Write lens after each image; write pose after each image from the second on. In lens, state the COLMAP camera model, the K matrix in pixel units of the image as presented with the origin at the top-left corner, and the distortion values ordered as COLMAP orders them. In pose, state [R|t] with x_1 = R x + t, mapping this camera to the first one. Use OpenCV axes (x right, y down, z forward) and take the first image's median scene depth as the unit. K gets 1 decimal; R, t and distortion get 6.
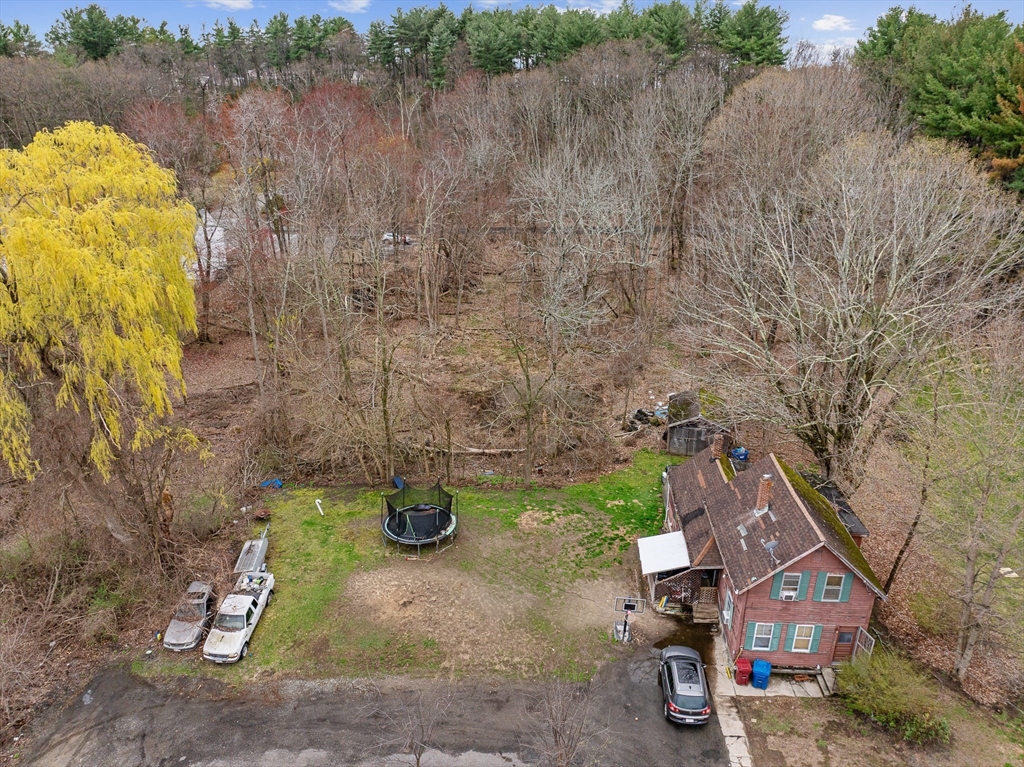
lens RADIAL K [[722.2, 0, 515.6], [0, 722.2, 379.9], [0, 0, 1]] dist [-0.053165, 0.027029]
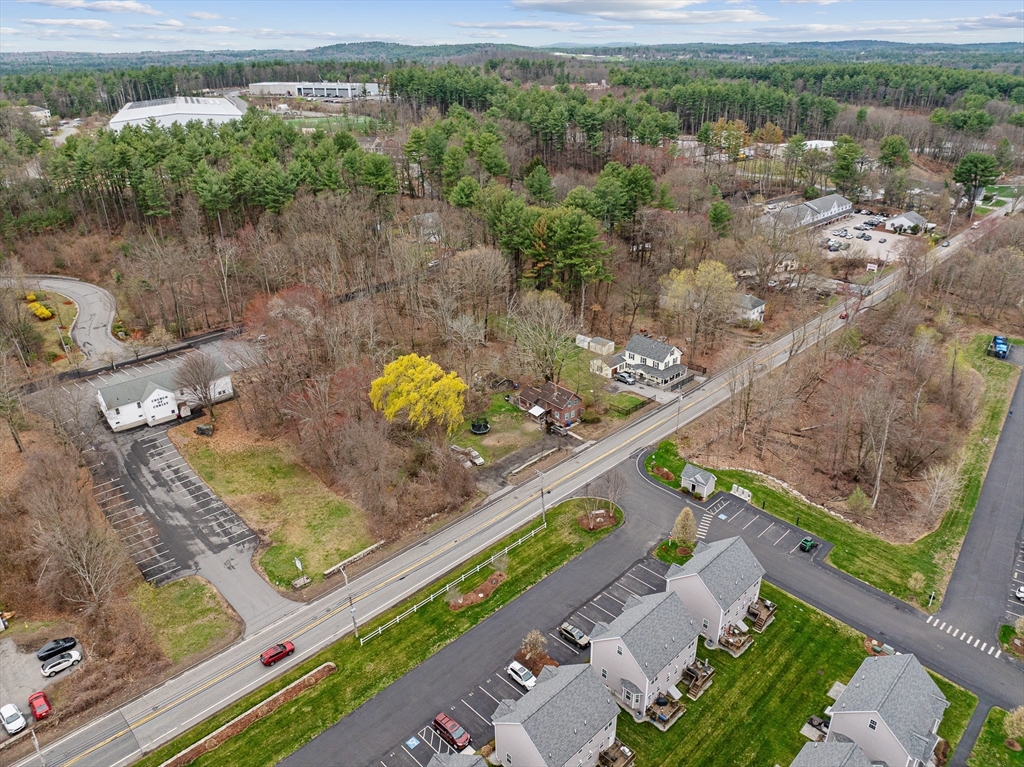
lens RADIAL K [[718.9, 0, 515.0], [0, 718.9, 381.0], [0, 0, 1]] dist [-0.034273, -0.001966]
pose [[0.740414, -0.305465, 0.598730, -2.531609], [0.263236, 0.951394, 0.159863, -0.682491], [-0.618461, 0.039243, 0.784835, -2.406128]]
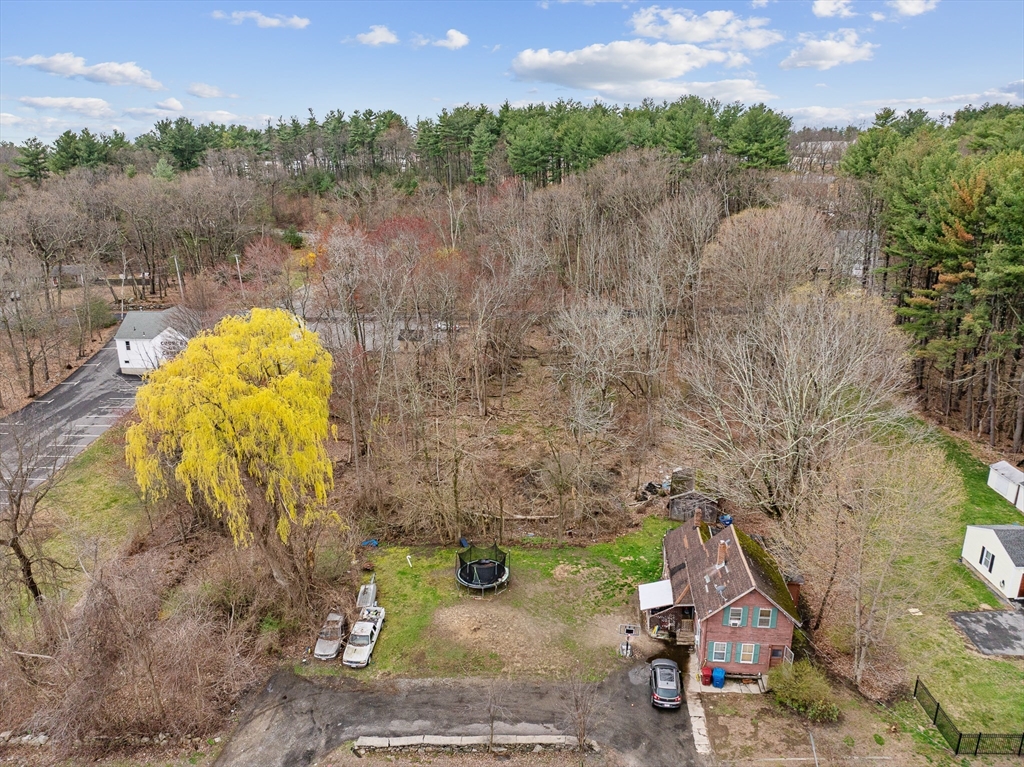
lens RADIAL K [[722.2, 0, 515.6], [0, 722.2, 379.9], [0, 0, 1]] dist [-0.053165, 0.027029]
pose [[0.998798, -0.007725, -0.048398, 0.000997], [0.004355, 0.997583, -0.069345, -0.091373], [0.048817, 0.069051, 0.996418, -0.482970]]
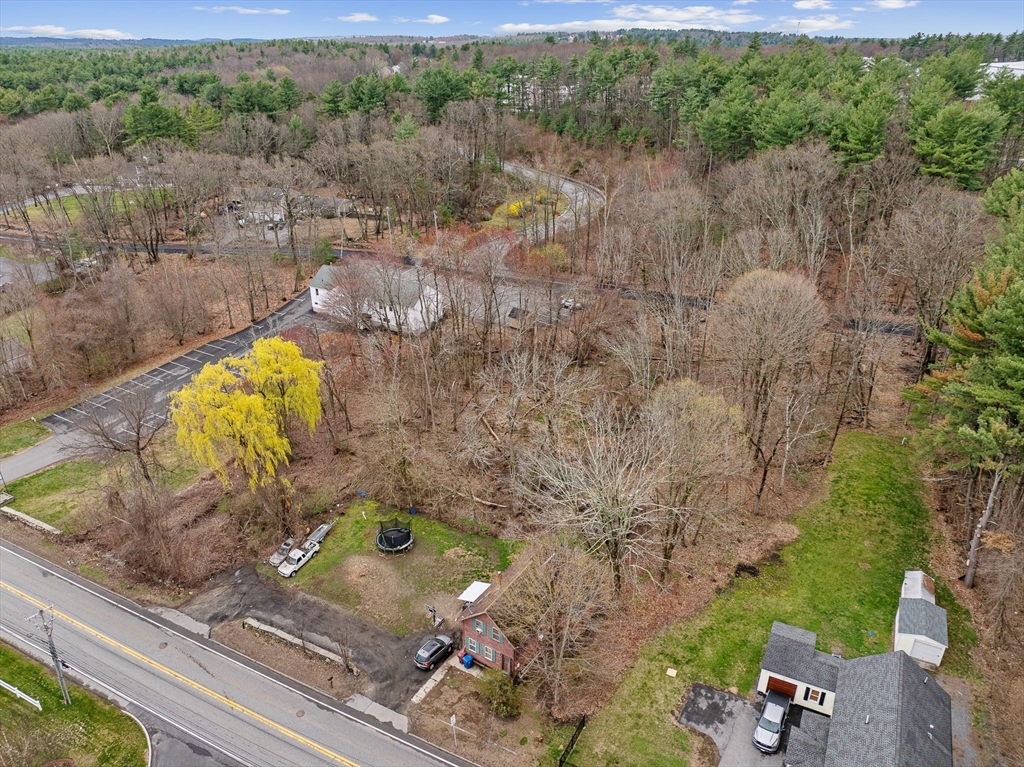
lens RADIAL K [[718.9, 0, 515.0], [0, 718.9, 381.0], [0, 0, 1]] dist [-0.034273, -0.001966]
pose [[0.878190, 0.194934, -0.436787, 1.112418], [-0.163258, 0.980505, 0.109348, -0.593331], [0.449587, -0.024720, 0.892894, -0.729886]]
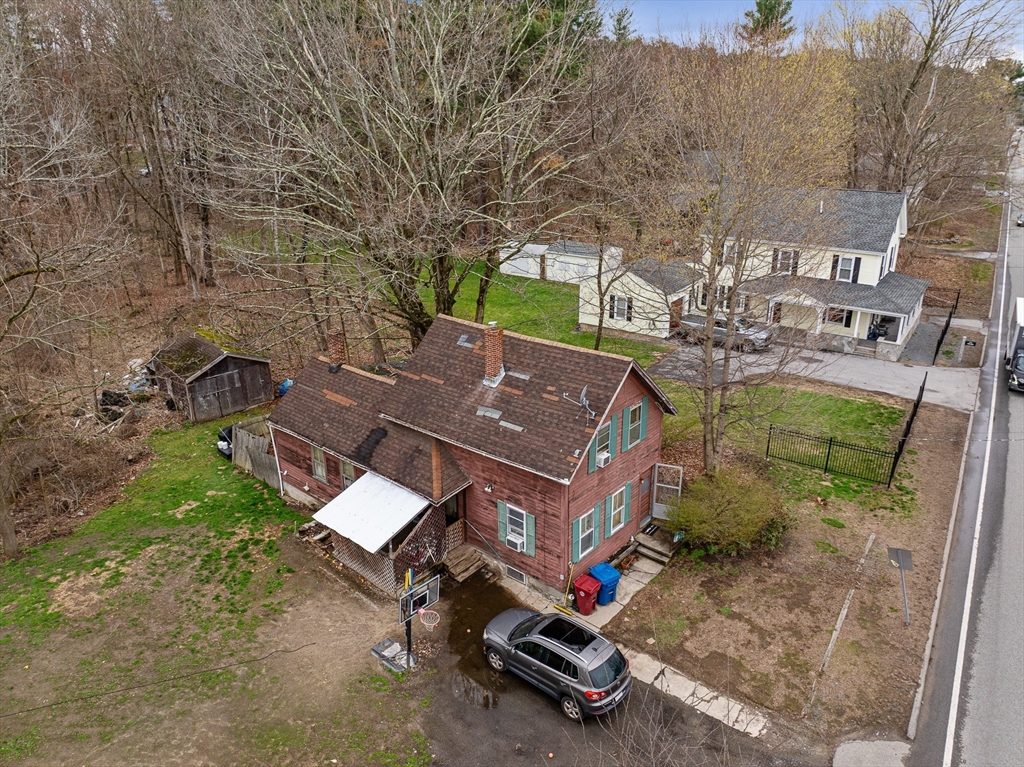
lens RADIAL K [[724.9, 0, 515.4], [0, 724.9, 374.5], [0, 0, 1]] dist [-0.048676, 0.017794]
pose [[0.594525, -0.297216, 0.747130, -0.156471], [0.299539, 0.944162, 0.137240, 0.088237], [-0.746201, 0.142202, 0.650356, 0.522668]]
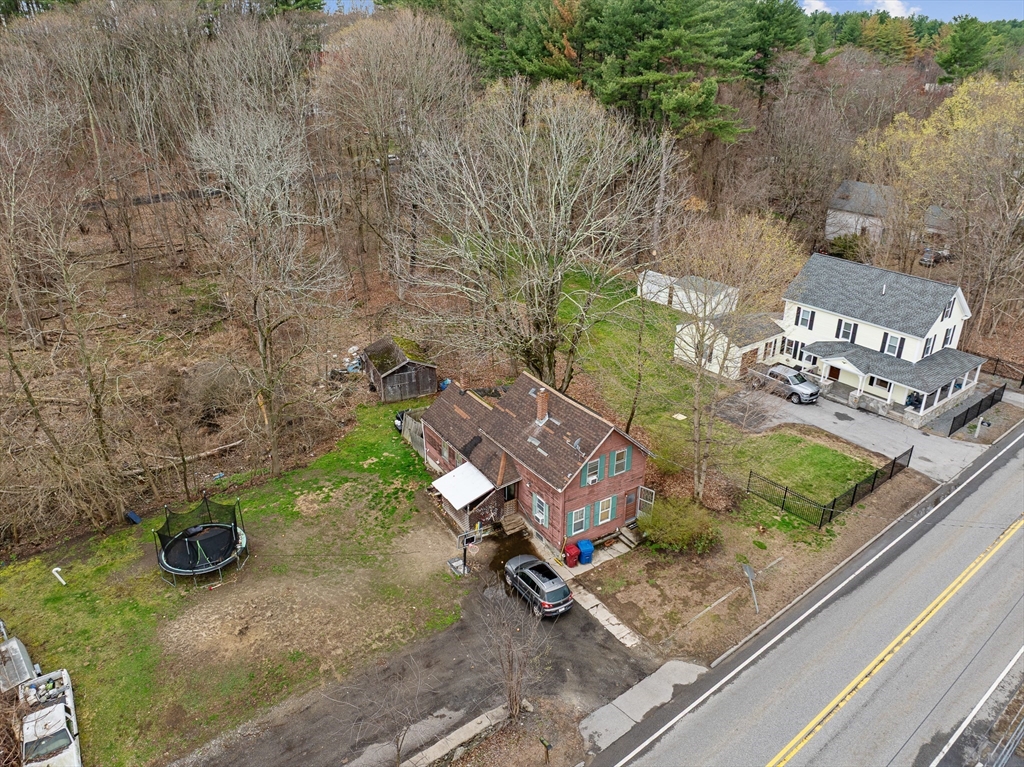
lens RADIAL K [[723.6, 0, 514.6], [0, 723.6, 374.0], [0, 0, 1]] dist [-0.032384, -0.004912]
pose [[0.805663, -0.246342, 0.538723, -0.289998], [0.214152, 0.969044, 0.122849, -0.039521], [-0.552310, 0.016394, 0.833478, 0.058846]]
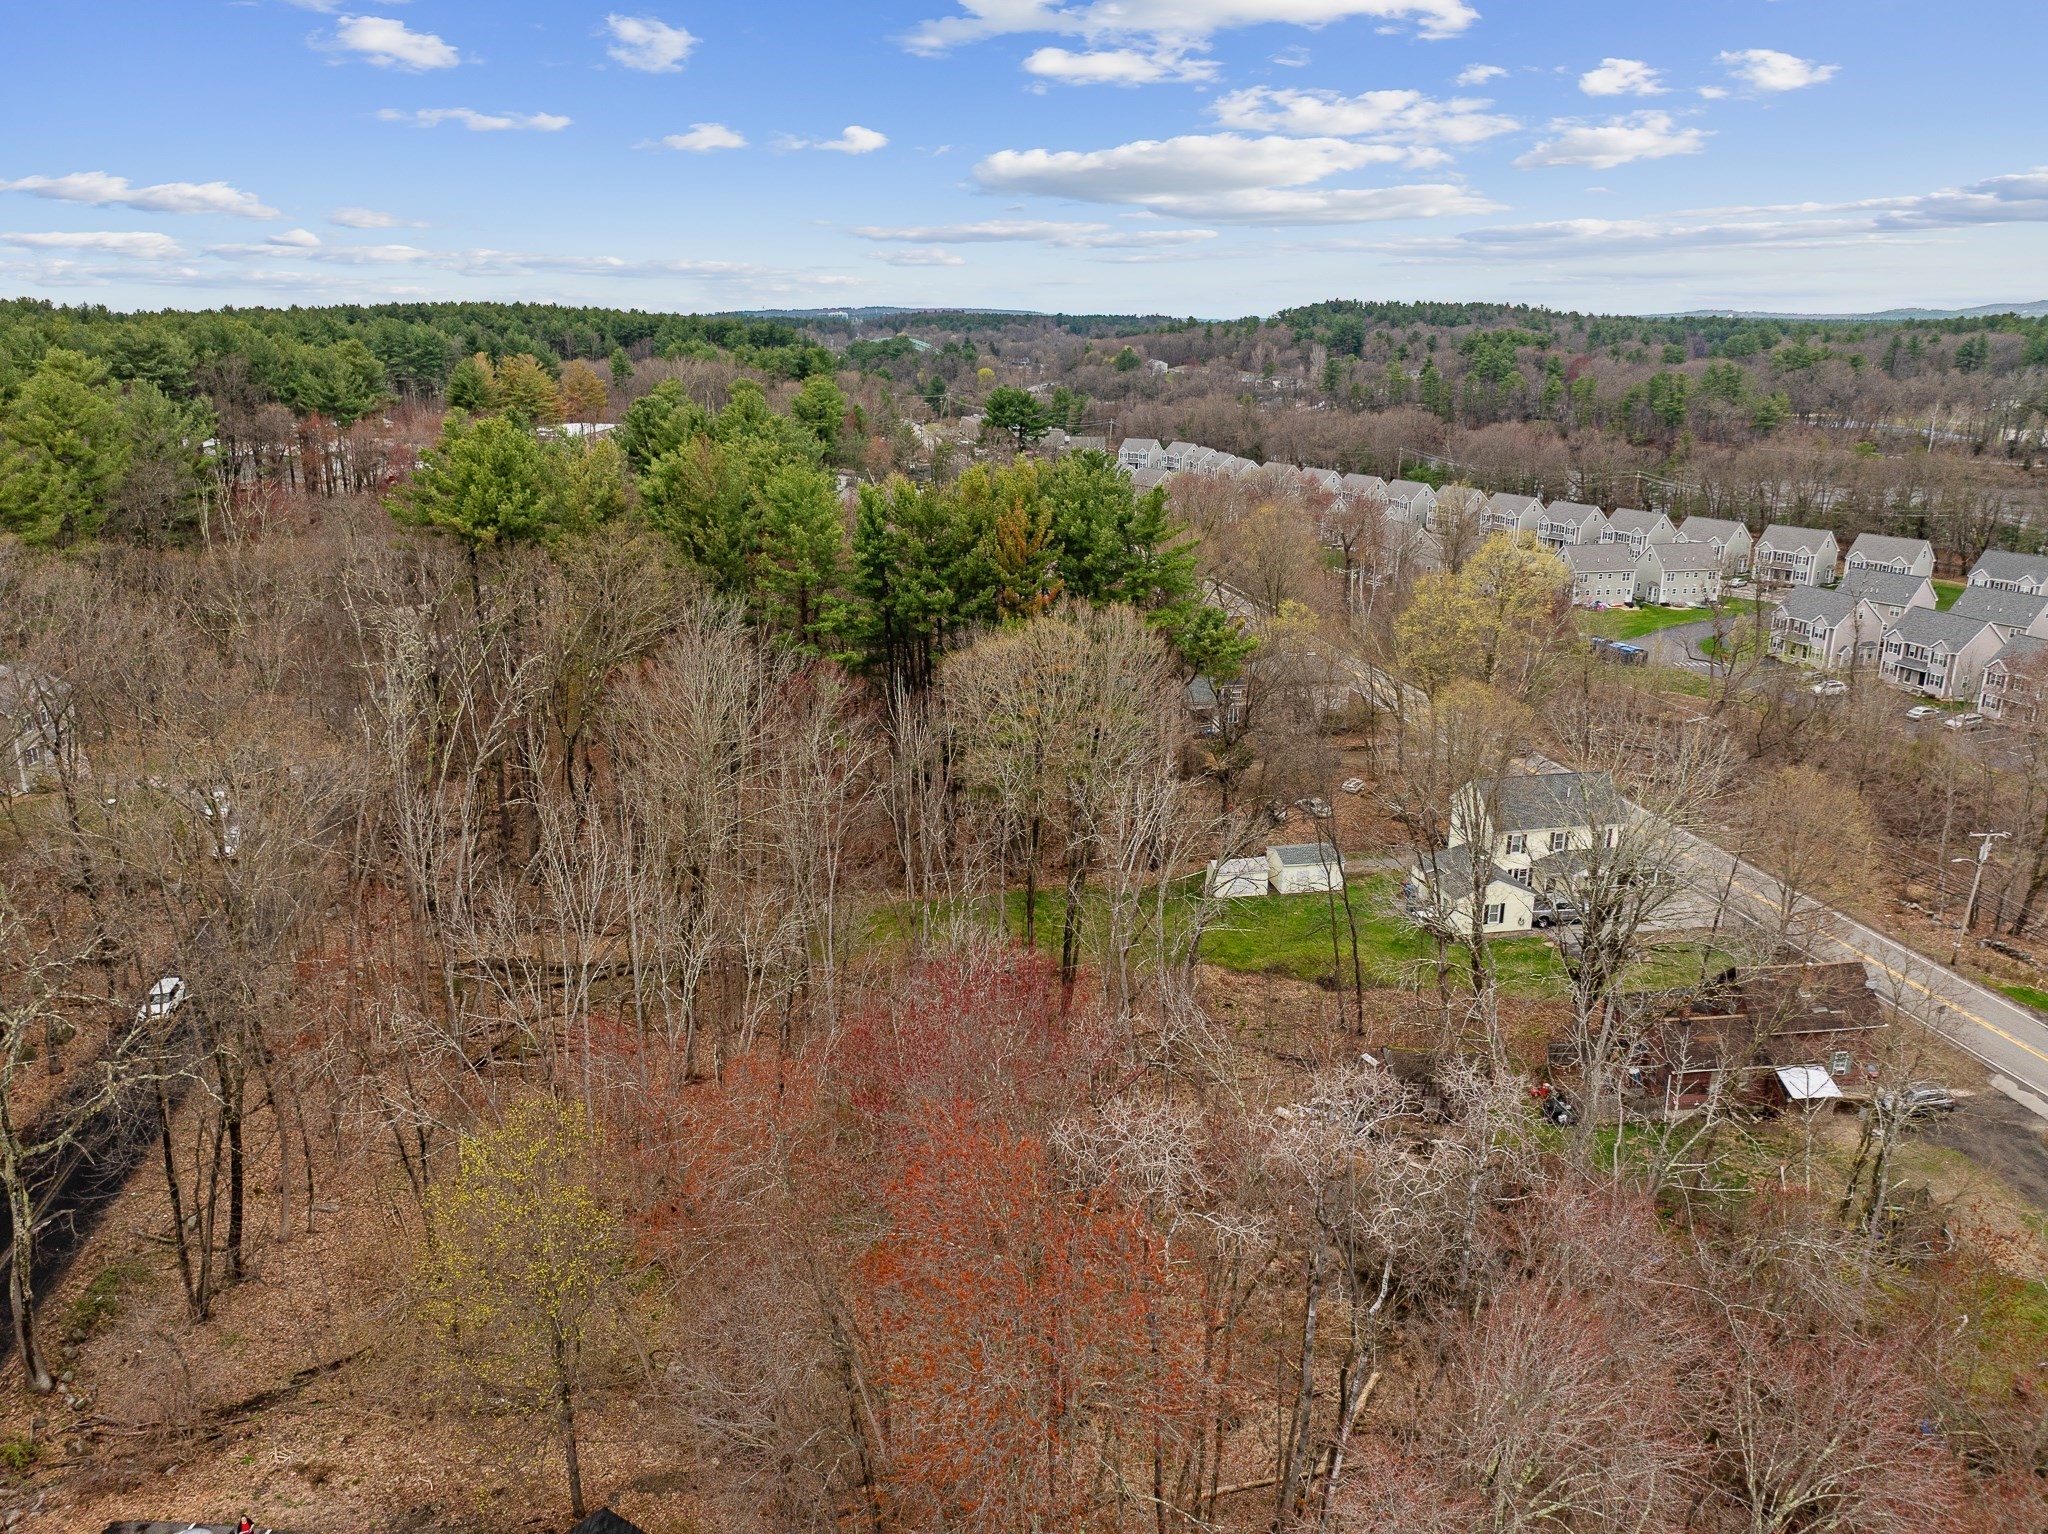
lens RADIAL K [[1454.9, 0, 996.3], [0, 1454.9, 722.7], [0, 0, 1]] dist [-0.053042, 0.027897]
pose [[-0.125569, -0.277485, 0.952489, -1.731471], [0.360414, 0.881732, 0.304386, -1.498227], [-0.924302, 0.381512, -0.010709, 2.118372]]
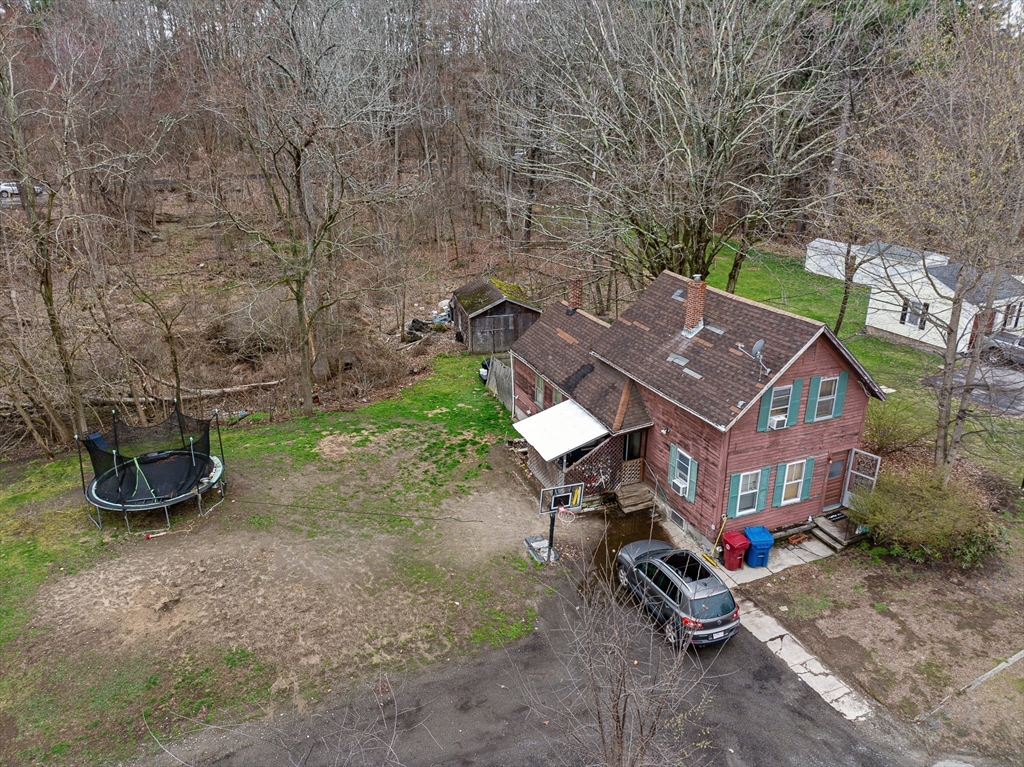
lens RADIAL K [[721.4, 0, 515.6], [0, 721.4, 380.1], [0, 0, 1]] dist [-0.039874, 0.004776]
pose [[0.898625, -0.163729, 0.407020, -0.111134], [0.163292, 0.985918, 0.036080, 0.172513], [-0.407195, 0.034040, 0.912707, 0.412152]]
